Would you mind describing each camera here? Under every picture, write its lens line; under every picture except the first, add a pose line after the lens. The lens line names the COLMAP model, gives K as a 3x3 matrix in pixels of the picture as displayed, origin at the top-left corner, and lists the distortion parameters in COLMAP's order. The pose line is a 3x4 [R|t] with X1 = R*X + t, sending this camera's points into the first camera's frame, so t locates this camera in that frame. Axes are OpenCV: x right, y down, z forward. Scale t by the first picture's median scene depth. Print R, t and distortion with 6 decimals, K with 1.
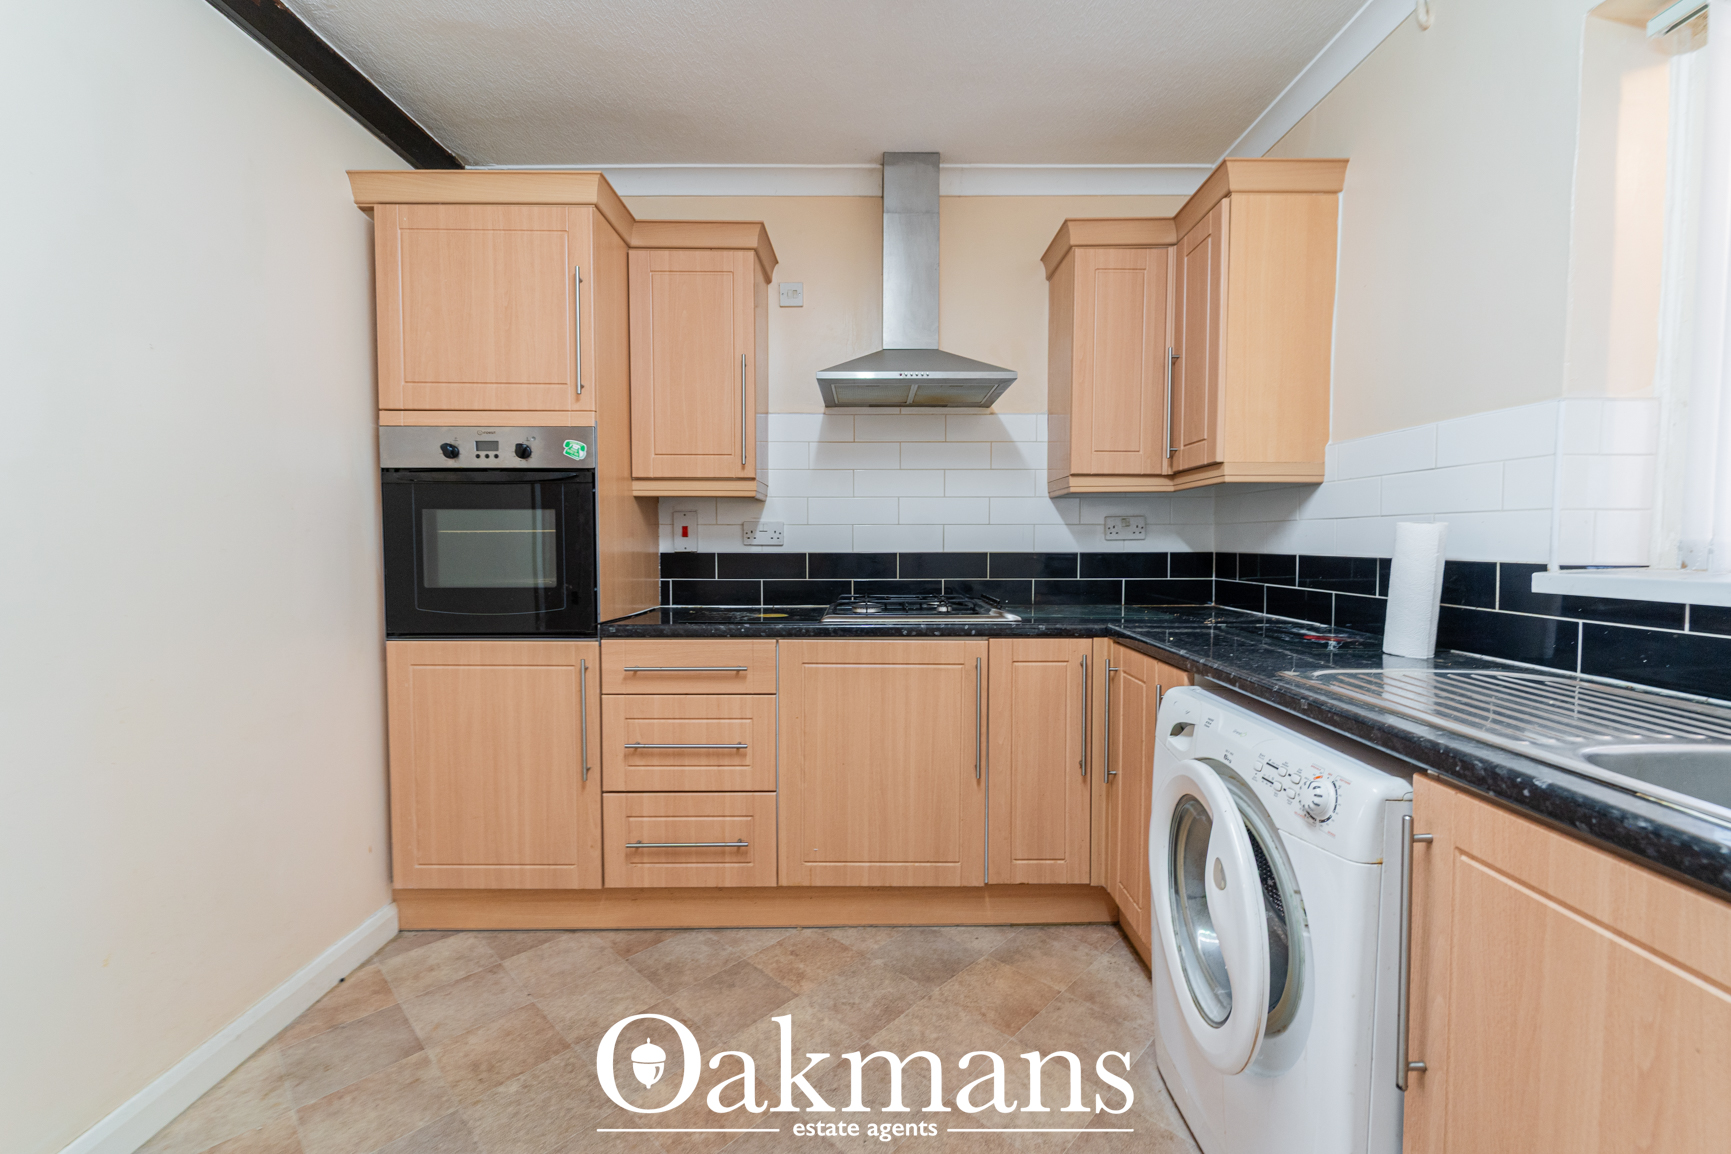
lens RADIAL K [[702.6, 0, 876.4], [0, 702.6, 575.3], [0, 0, 1]] dist [0.004395, -0.002757]
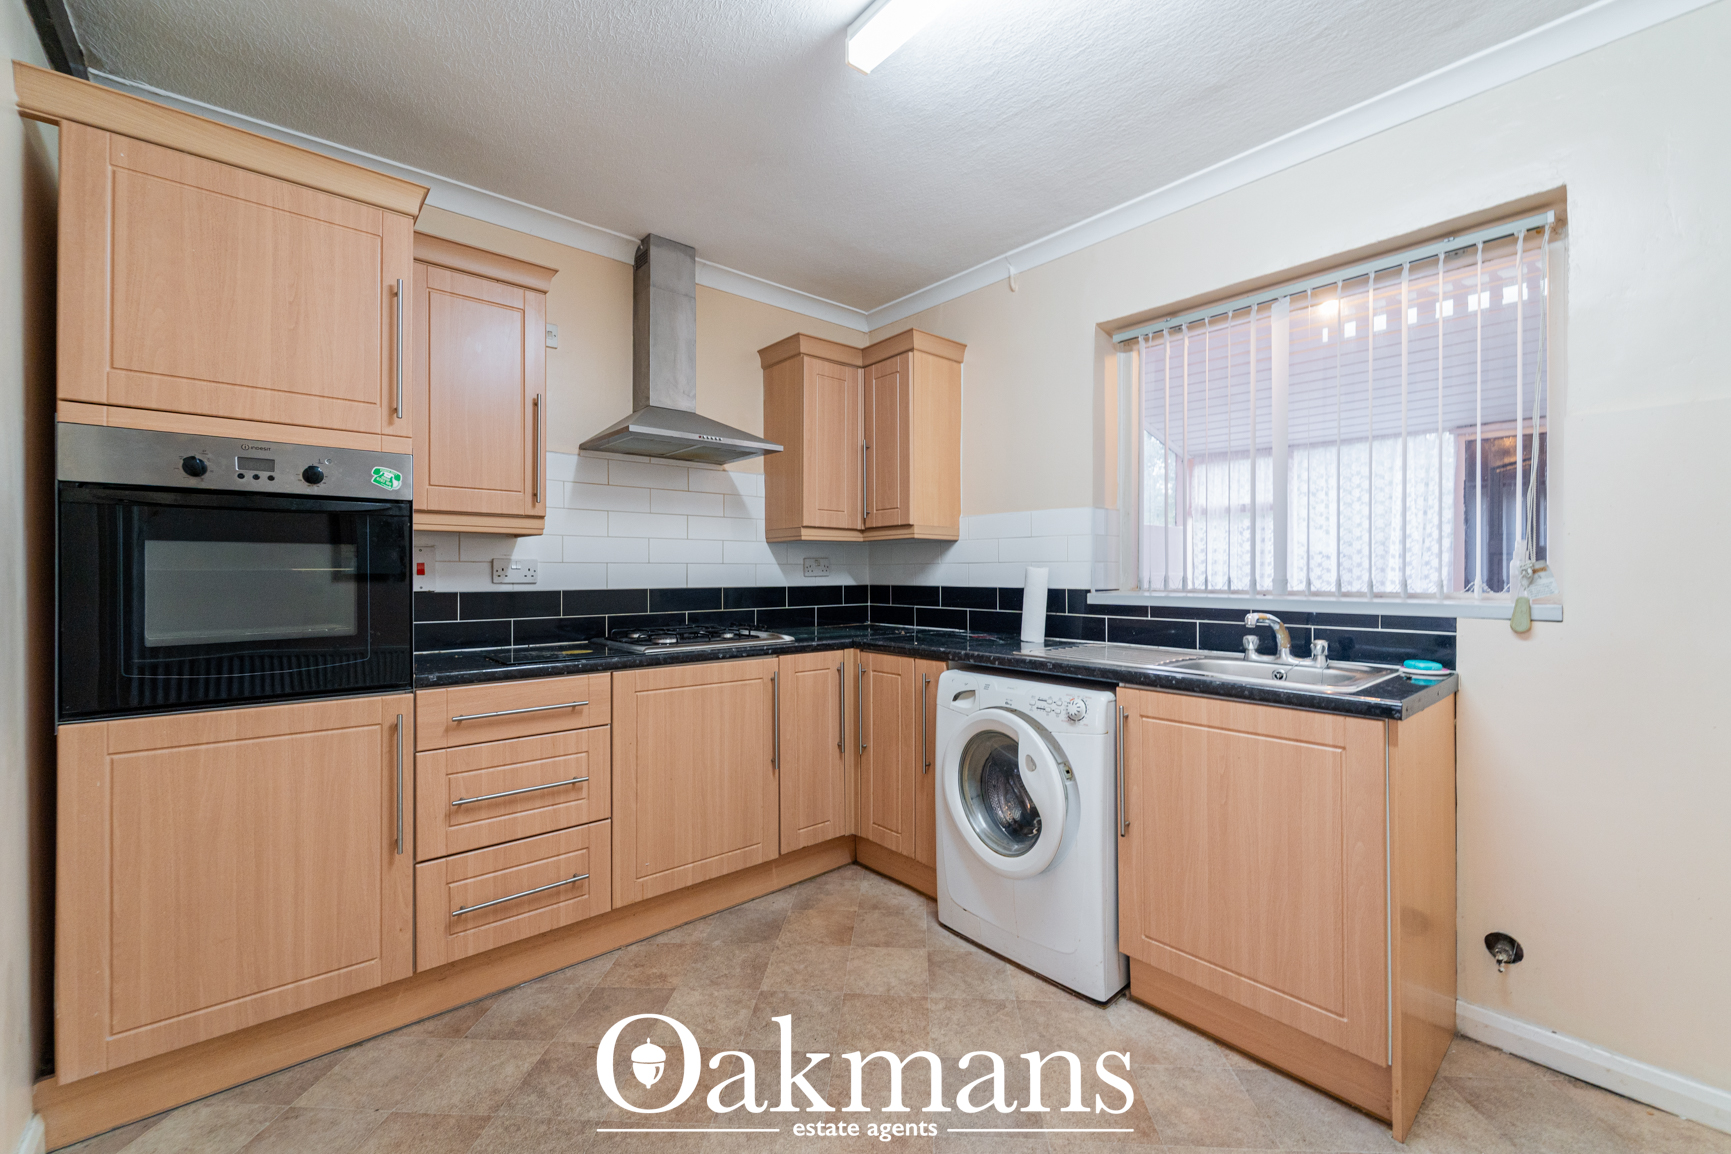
lens RADIAL K [[702.6, 0, 876.4], [0, 702.6, 575.3], [0, 0, 1]] dist [0.004395, -0.002757]
pose [[0.754873, -0.002951, 0.655865, -0.531593], [0.033524, 0.998856, -0.034090, -0.005159], [-0.655014, 0.047721, 0.754108, -0.068509]]
